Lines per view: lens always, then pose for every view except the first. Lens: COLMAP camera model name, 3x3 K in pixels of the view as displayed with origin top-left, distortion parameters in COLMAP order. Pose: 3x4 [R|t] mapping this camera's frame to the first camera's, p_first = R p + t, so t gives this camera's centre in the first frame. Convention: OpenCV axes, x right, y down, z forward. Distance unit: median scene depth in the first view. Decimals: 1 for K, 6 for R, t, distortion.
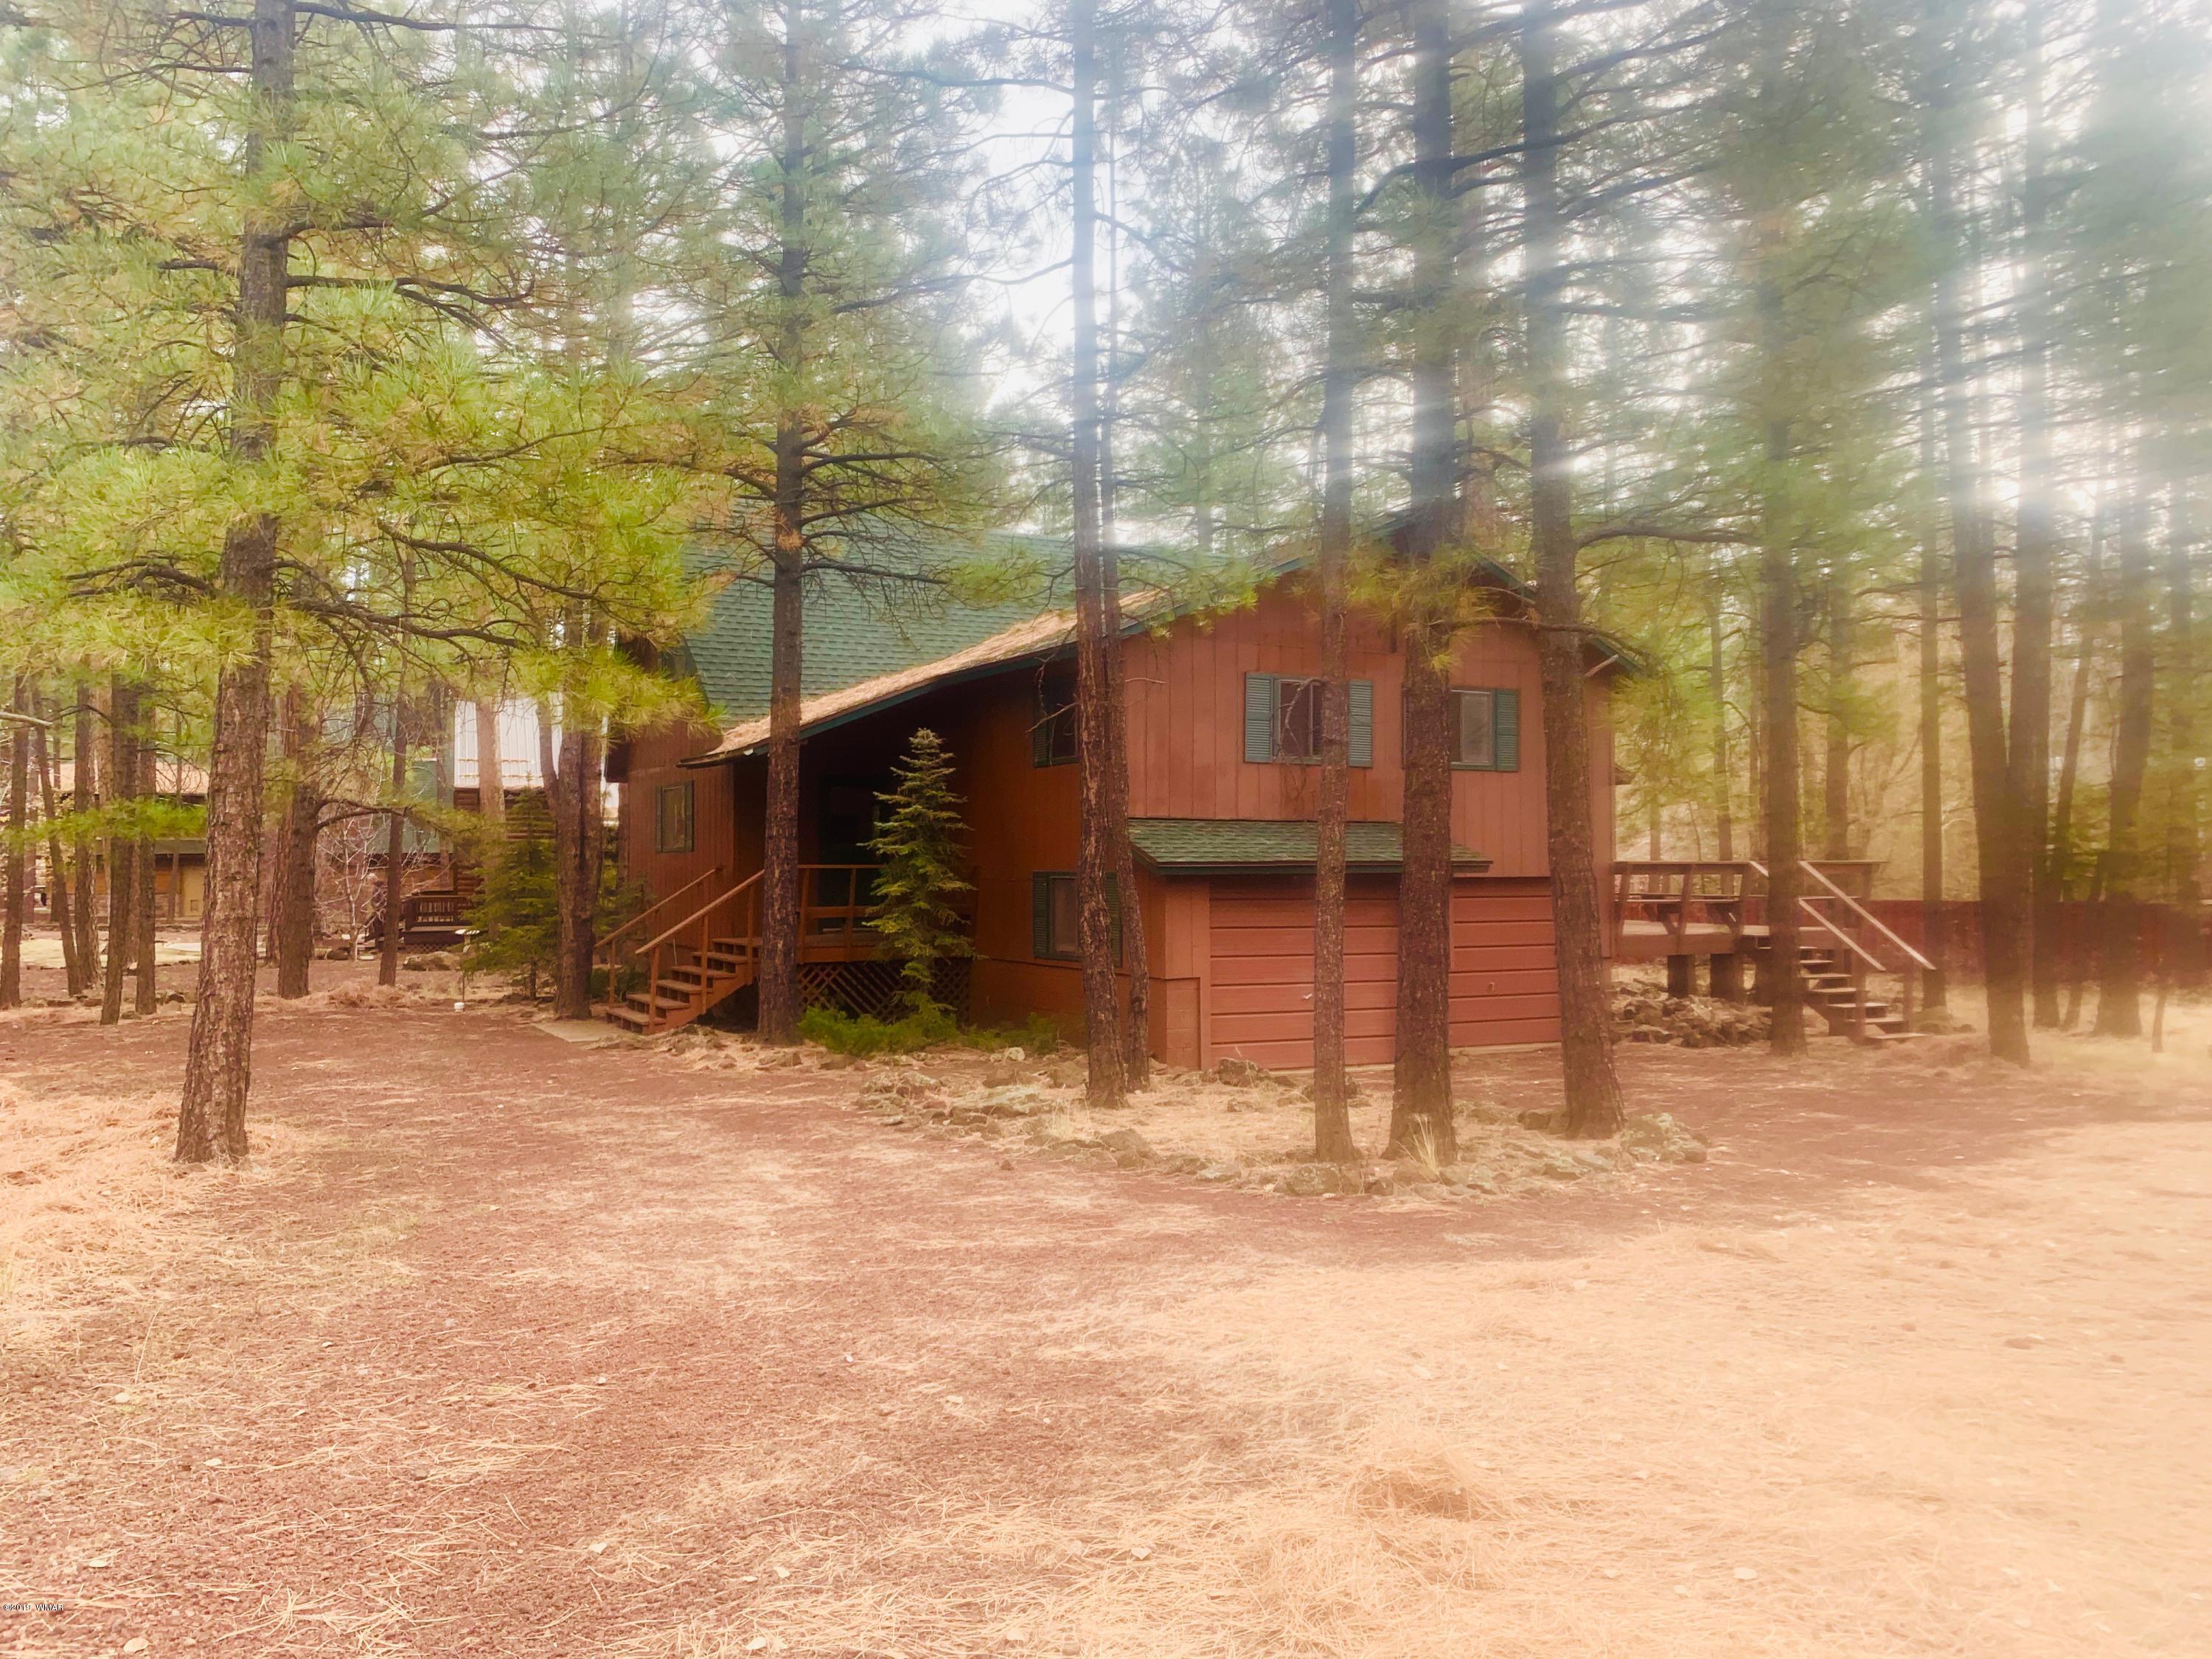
lens RADIAL K [[1657.0, 0, 1106.0], [0, 1657.0, 829.5], [0, 0, 1]] dist [0.168968, -0.381347]
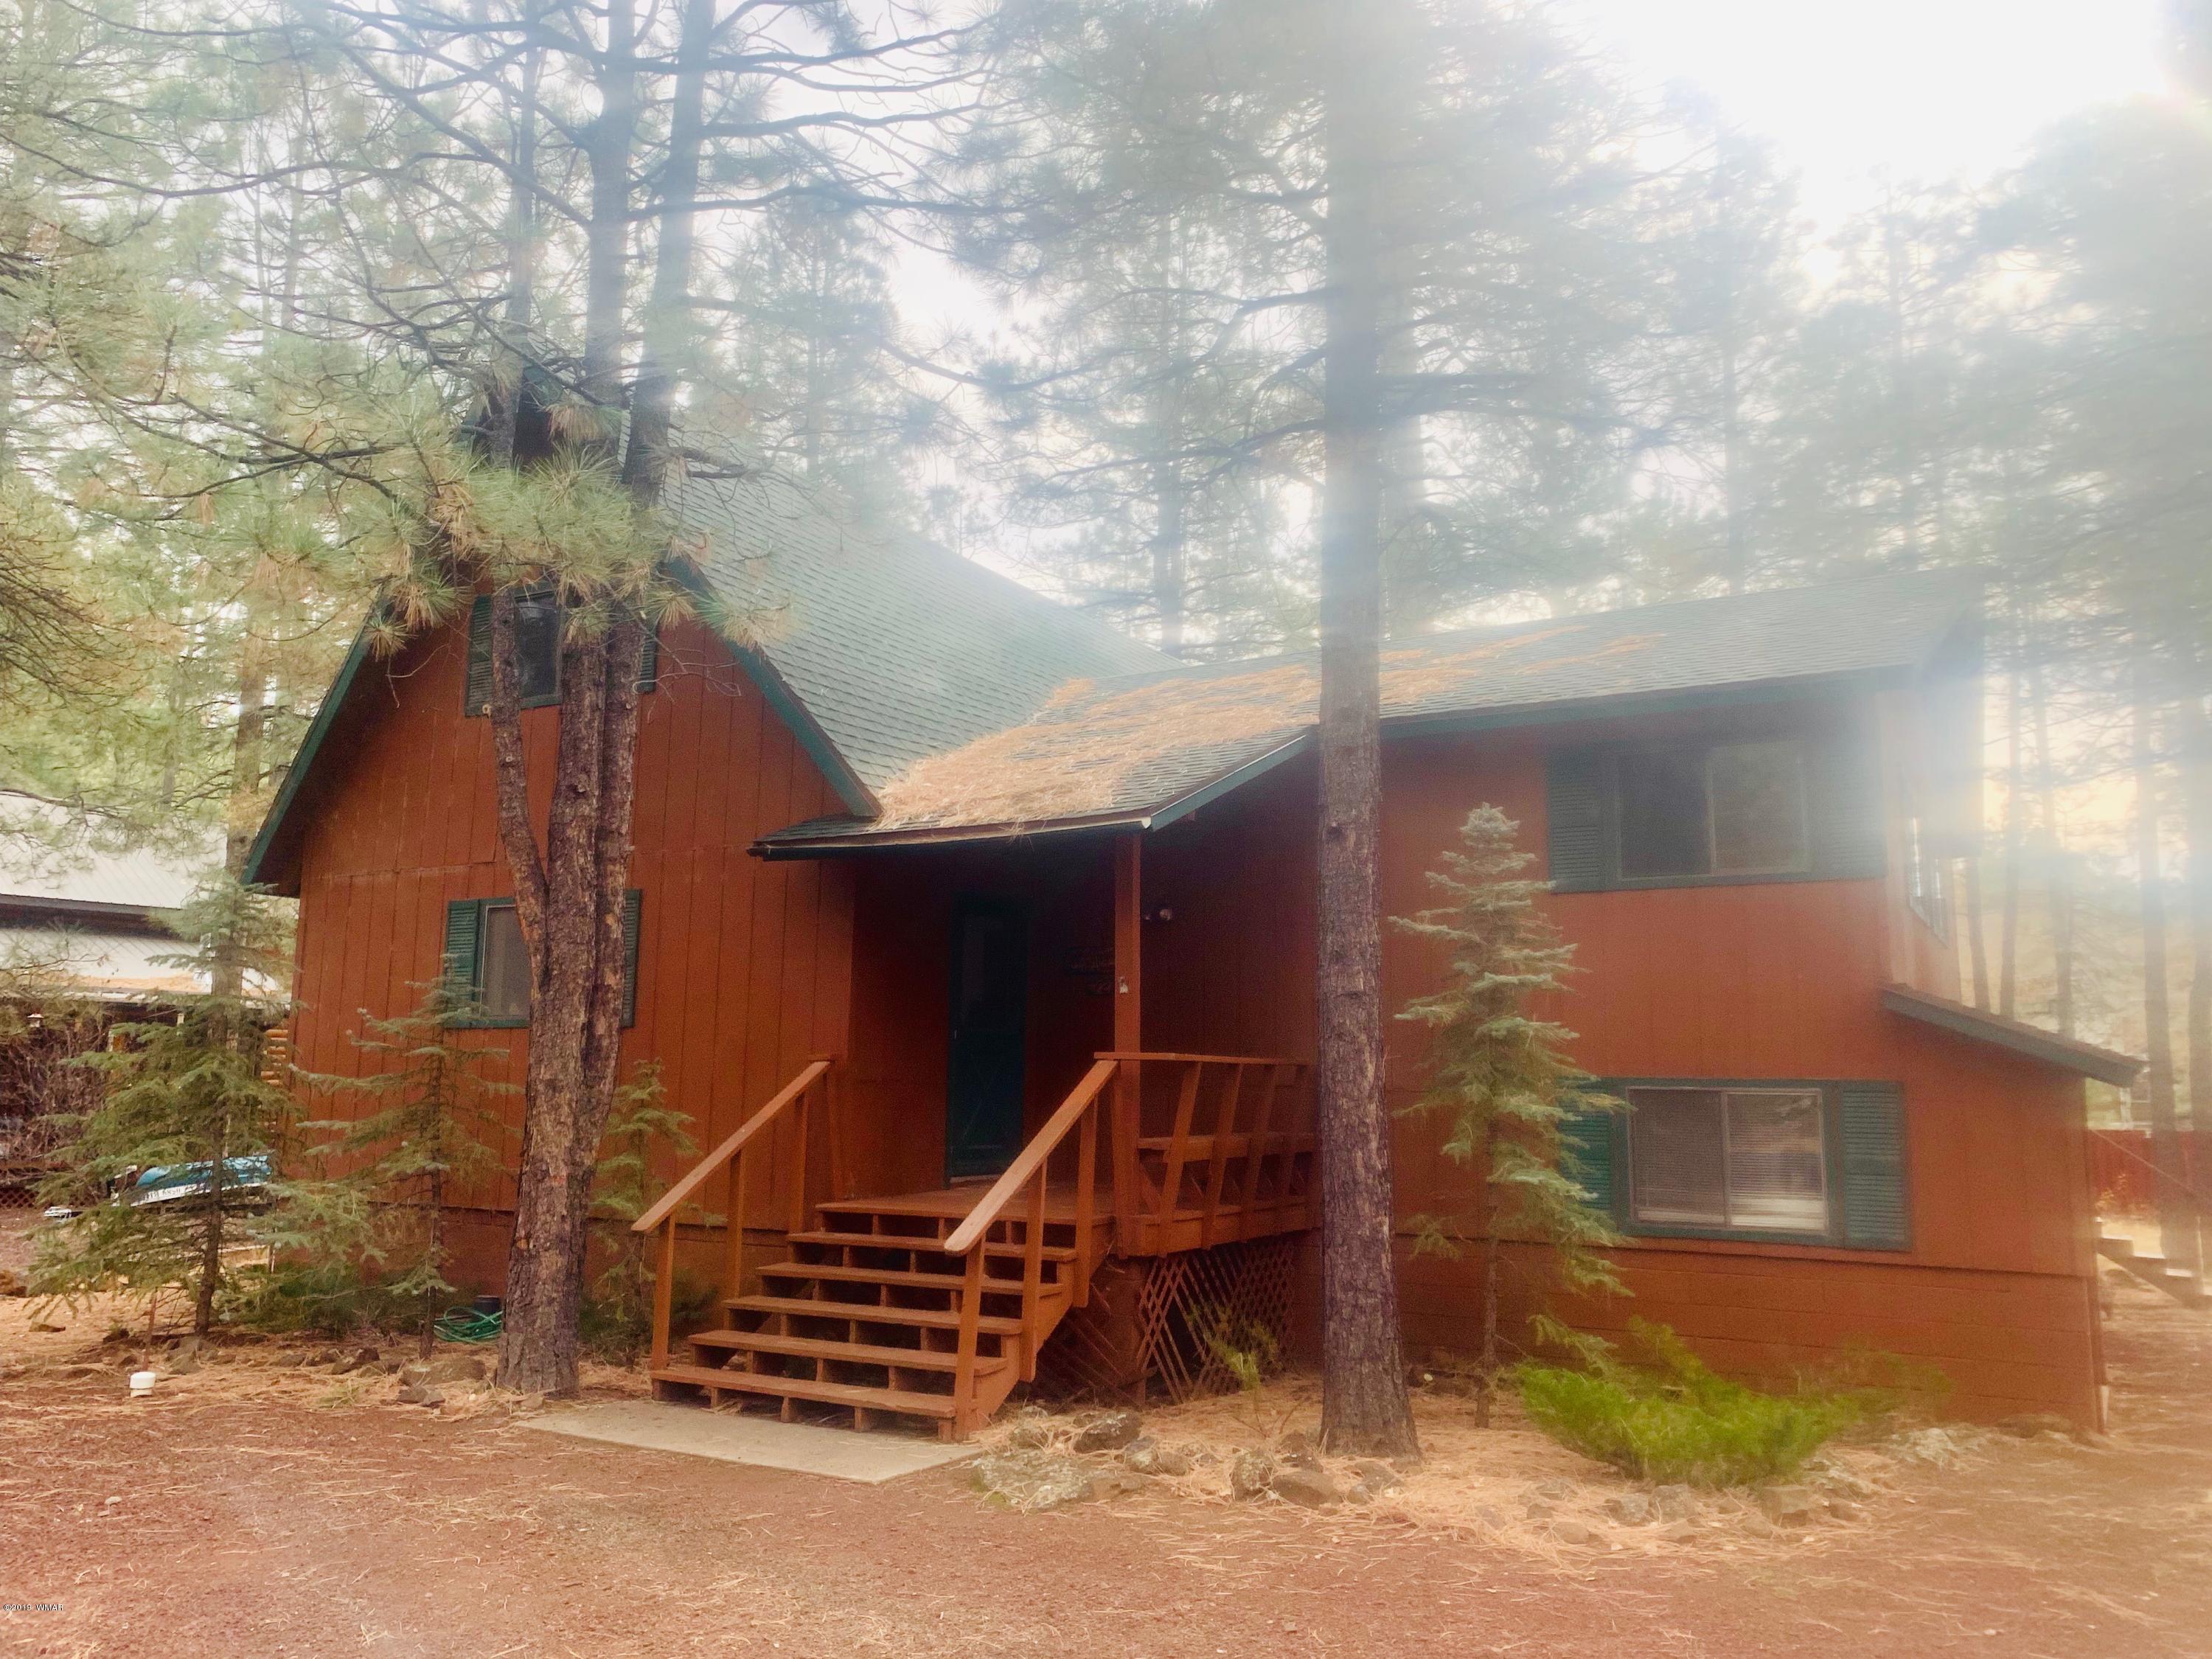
lens RADIAL K [[1693.5, 0, 1106.0], [0, 1693.5, 829.5], [0, 0, 1]] dist [0.021994, -0.001240]
pose [[0.857116, 0.088743, 0.507422, -0.470623], [-0.024409, 0.990939, -0.132075, 0.021547], [-0.514545, 0.100818, 0.851516, 0.575341]]
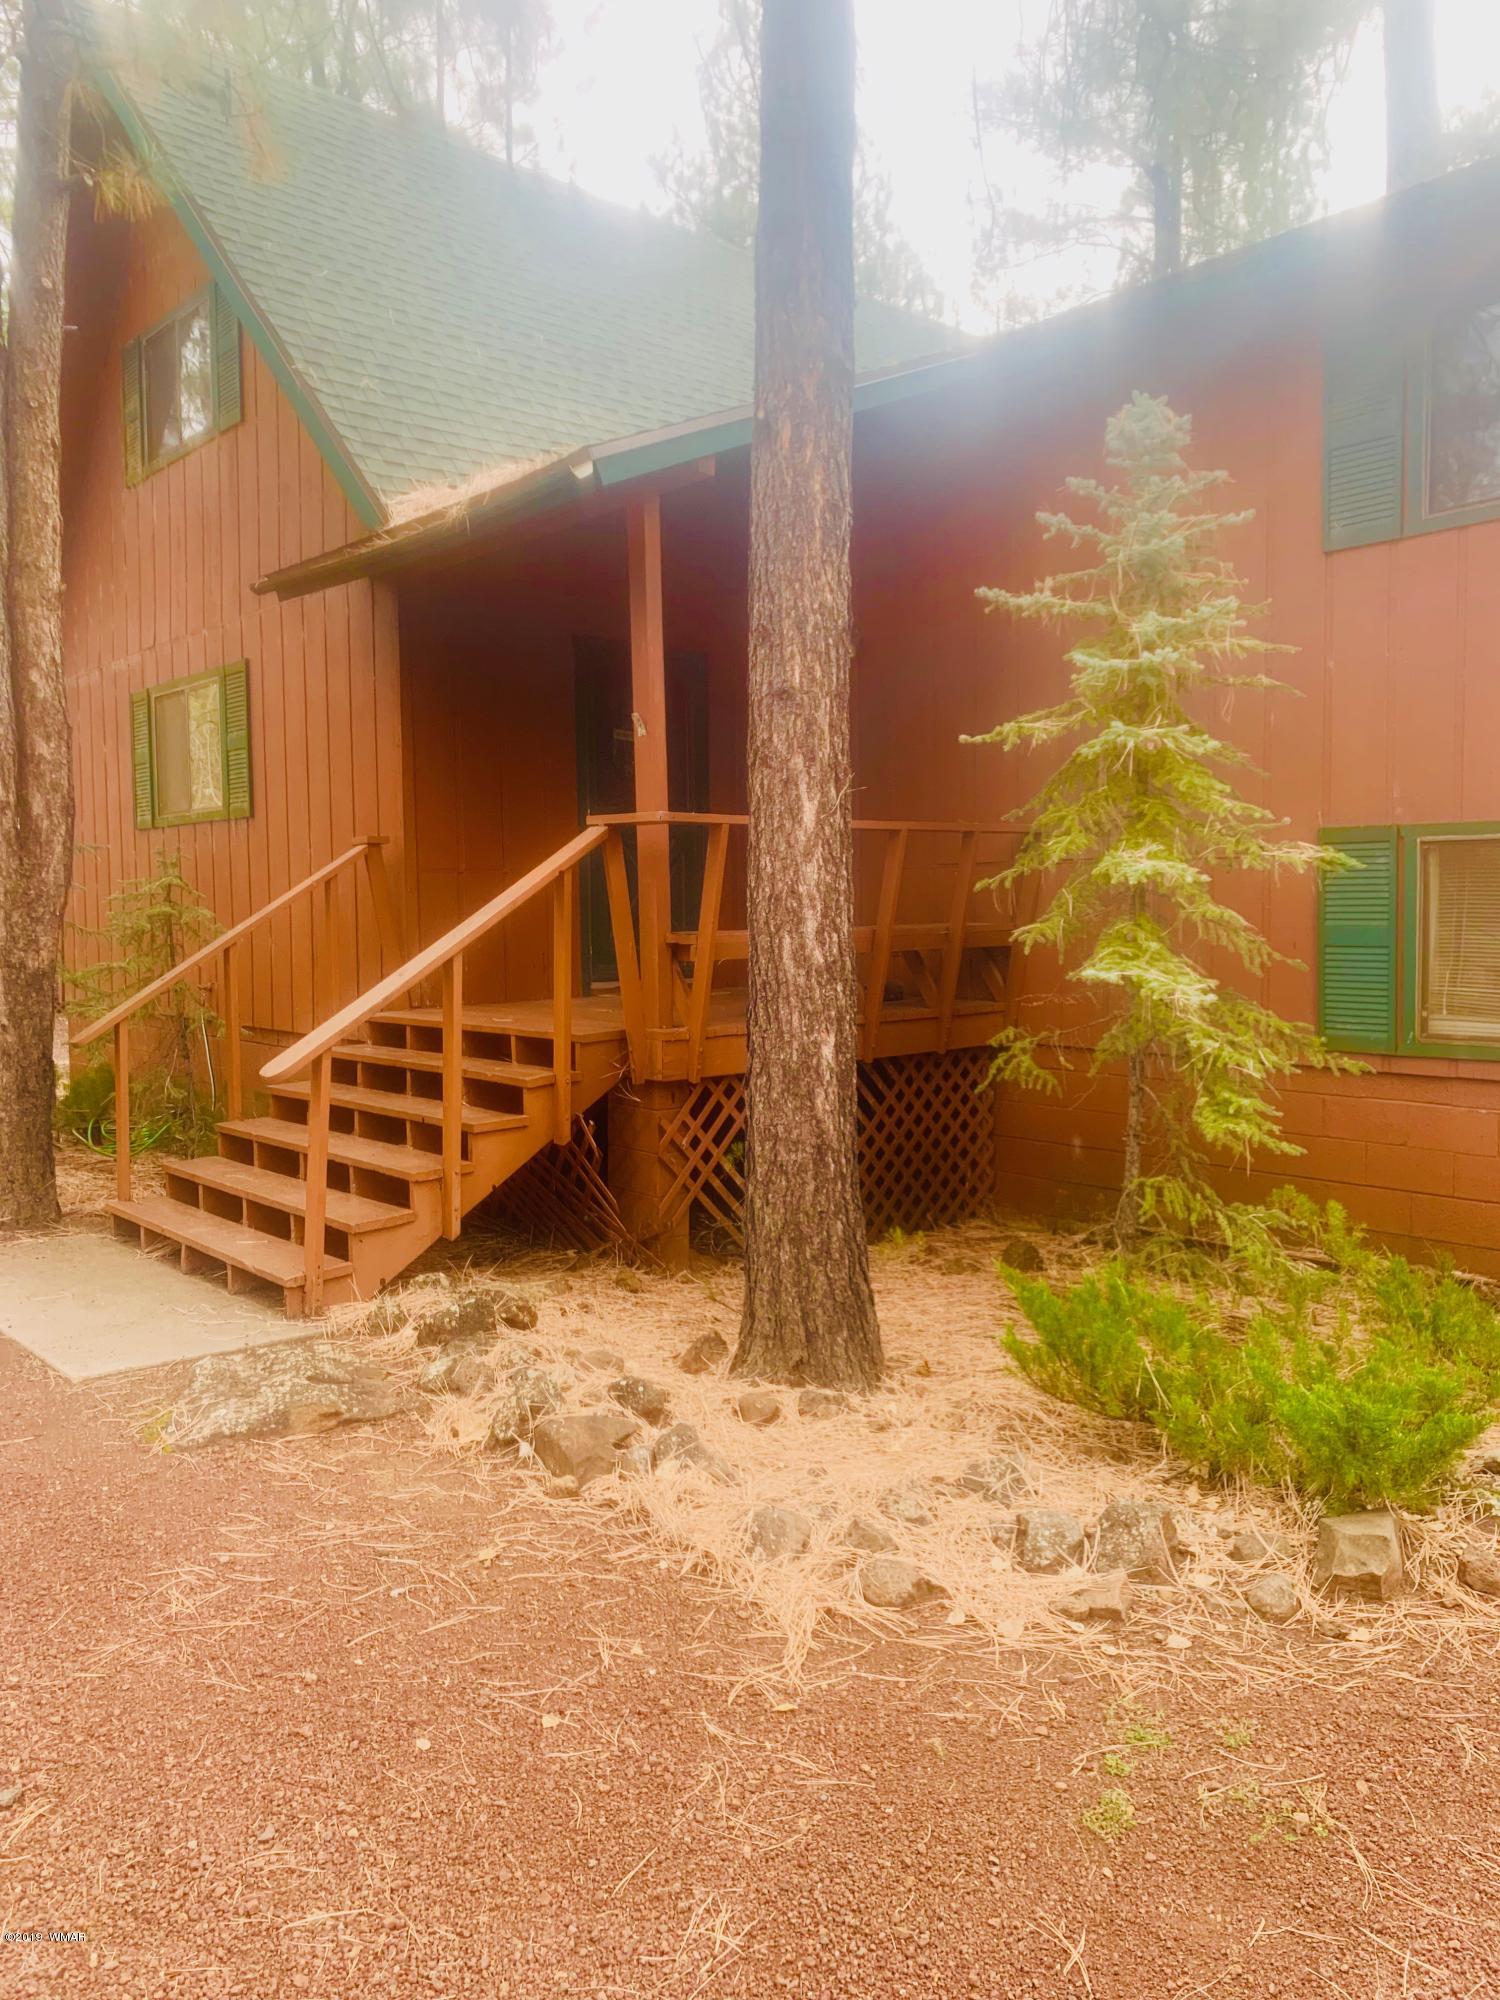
lens RADIAL K [[1498.2, 0, 750.0], [0, 1498.2, 1000.0], [0, 0, 1]] dist [0.168968, -0.381347]
pose [[0.976390, -0.022630, 0.214828, -0.246117], [0.004808, 0.996527, 0.083126, 0.034229], [-0.215963, -0.080130, 0.973108, 0.677387]]
